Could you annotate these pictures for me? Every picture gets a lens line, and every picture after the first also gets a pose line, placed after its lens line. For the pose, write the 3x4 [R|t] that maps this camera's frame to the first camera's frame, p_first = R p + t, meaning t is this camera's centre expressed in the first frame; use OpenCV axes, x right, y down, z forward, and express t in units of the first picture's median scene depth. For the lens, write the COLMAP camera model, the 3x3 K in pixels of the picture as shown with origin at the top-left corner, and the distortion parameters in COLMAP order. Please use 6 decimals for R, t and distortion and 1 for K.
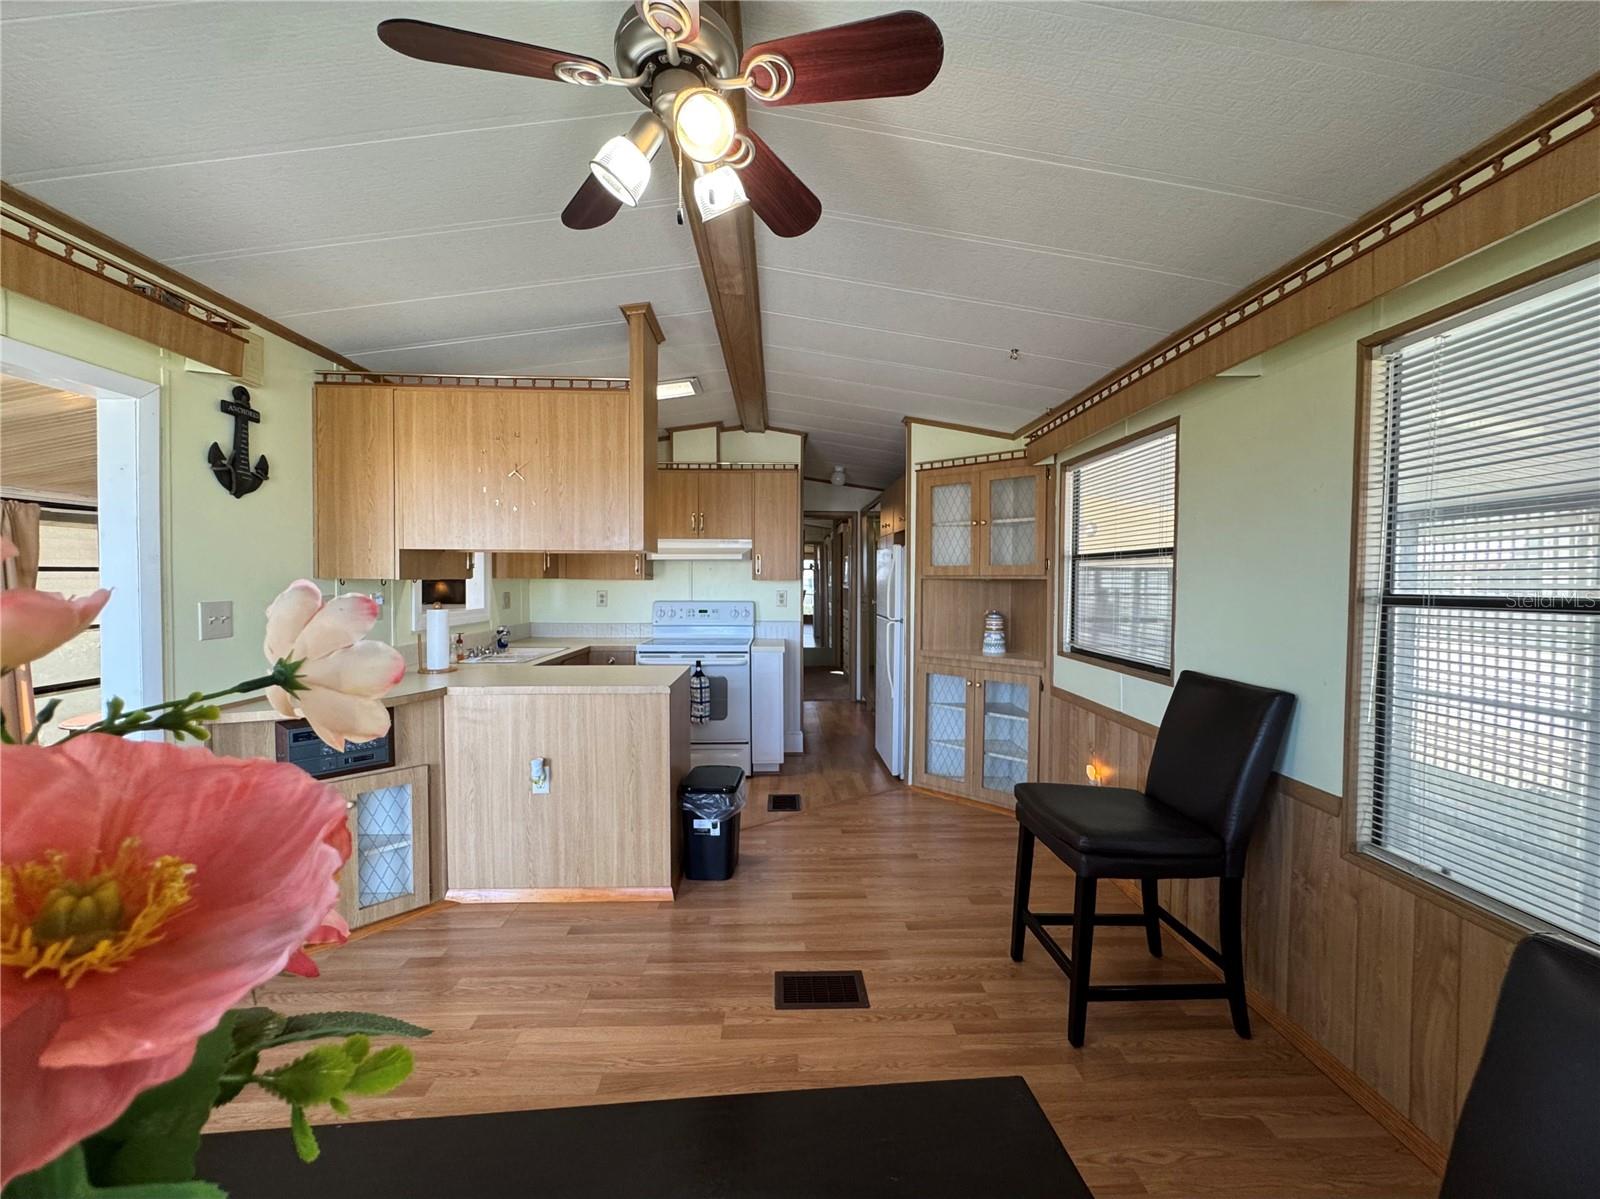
lens RADIAL K [[646.6, 0, 811.5], [0, 646.6, 594.4], [0, 0, 1]] dist [-0.010498, 0.000491]
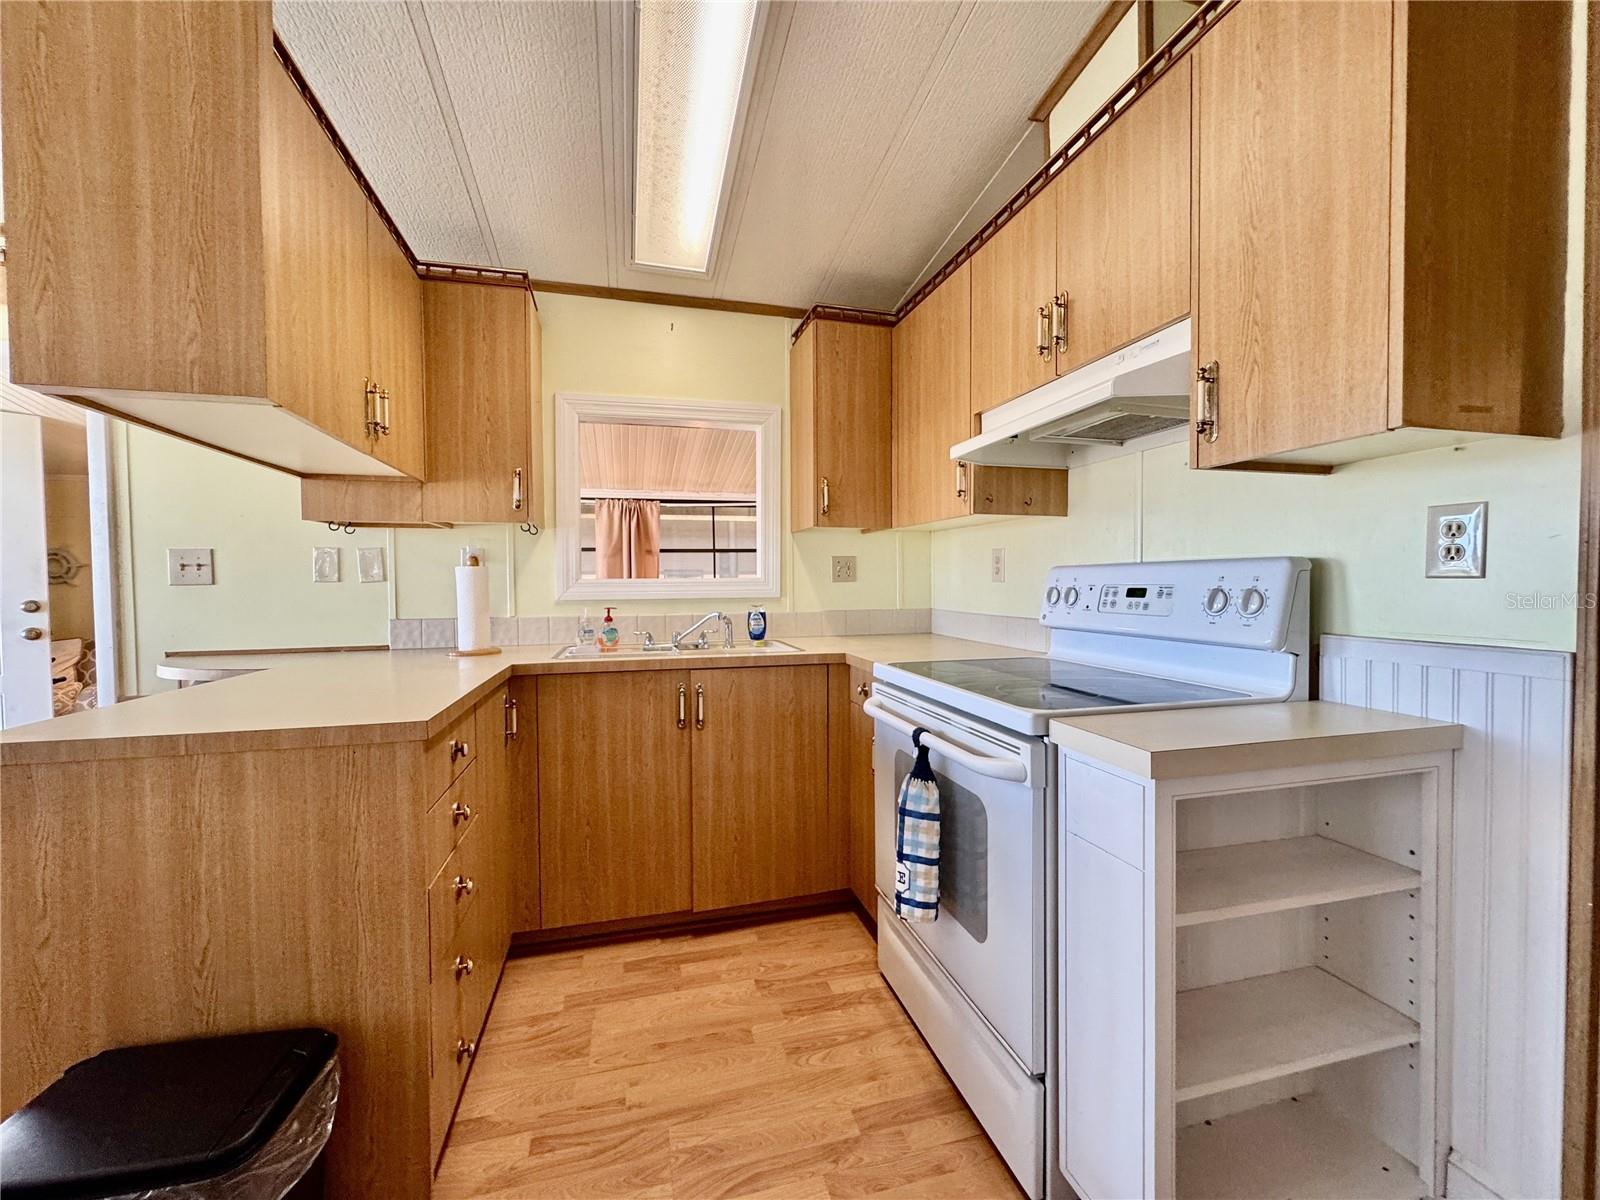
lens RADIAL K [[646.6, 0, 818.0], [0, 646.6, 591.4], [0, 0, 1]] dist [-0.010498, 0.000491]
pose [[0.215727, 0.005896, -0.976436, 0.207398], [-0.014029, 0.999897, 0.002938, 0.044915], [0.976353, 0.013065, 0.215787, 1.269580]]
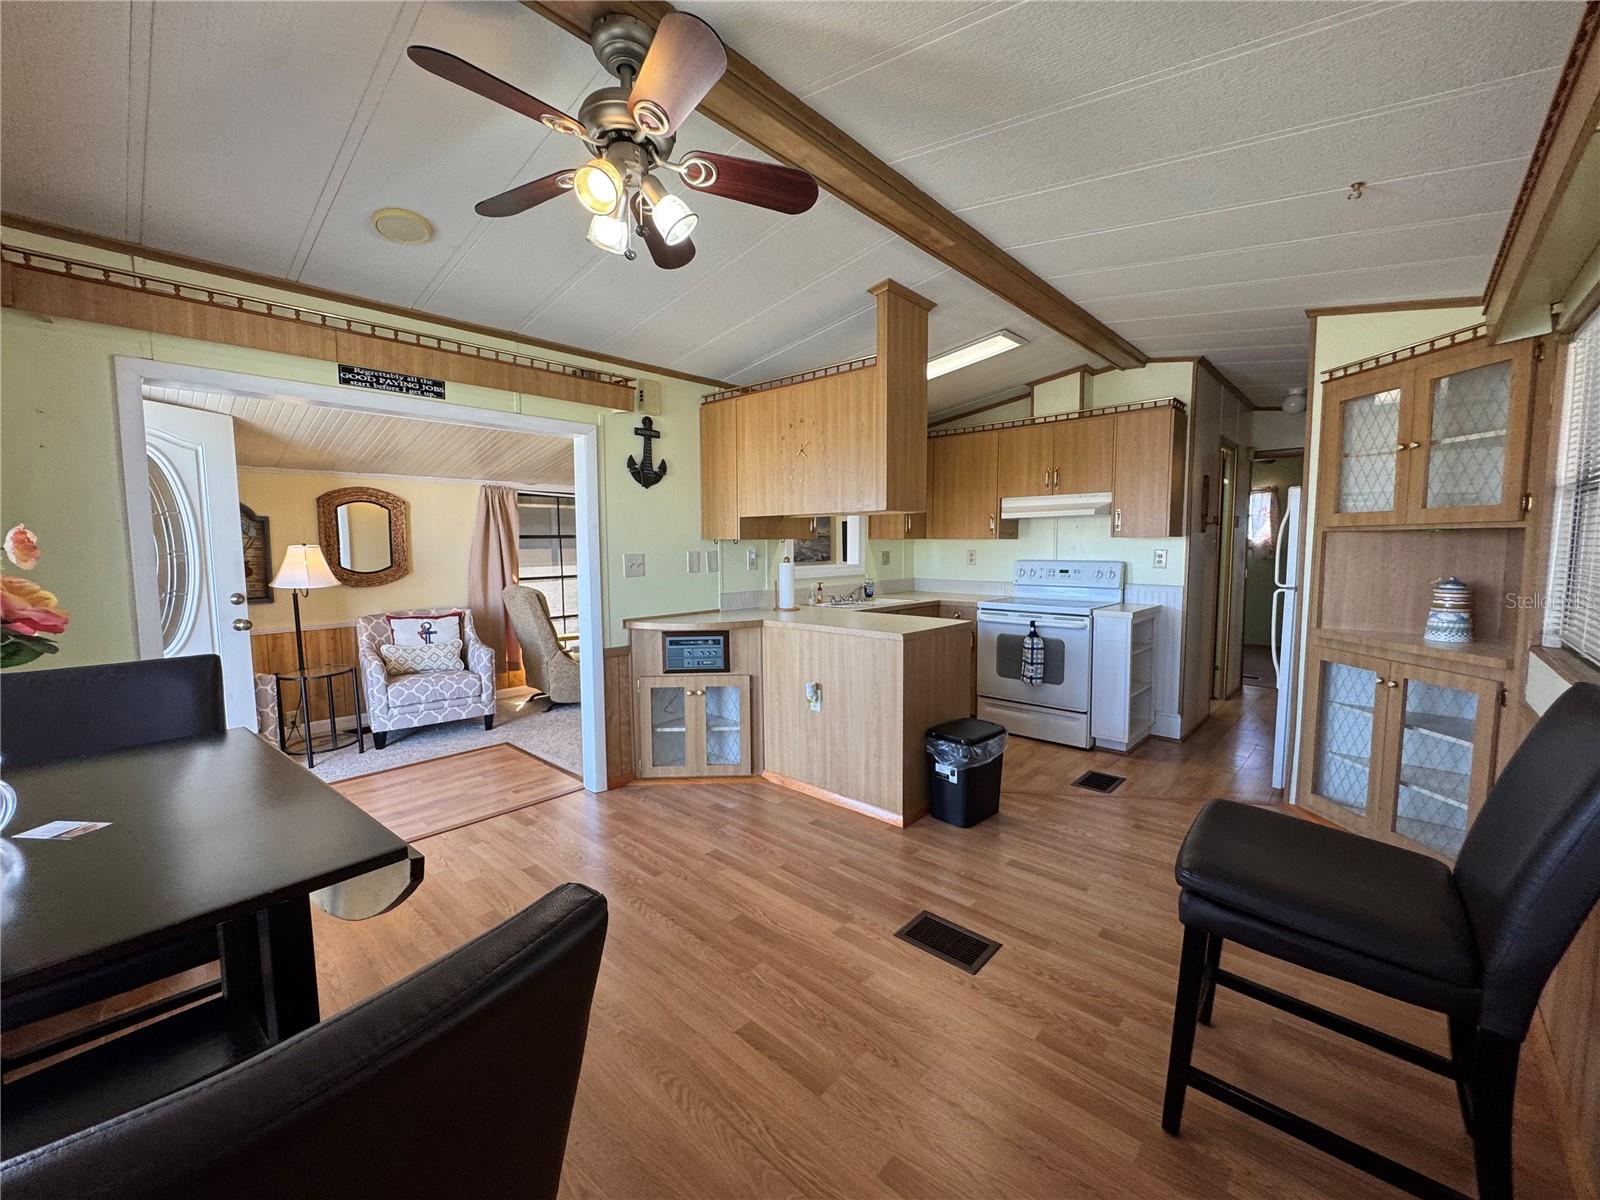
lens RADIAL K [[646.6, 0, 818.8], [0, 646.6, 593.4], [0, 0, 1]] dist [-0.010498, 0.000491]
pose [[0.711011, 0.043768, -0.701818, 0.404192], [-0.005833, 0.998394, 0.056354, 0.011870], [0.703157, -0.035974, 0.710124, 0.118564]]
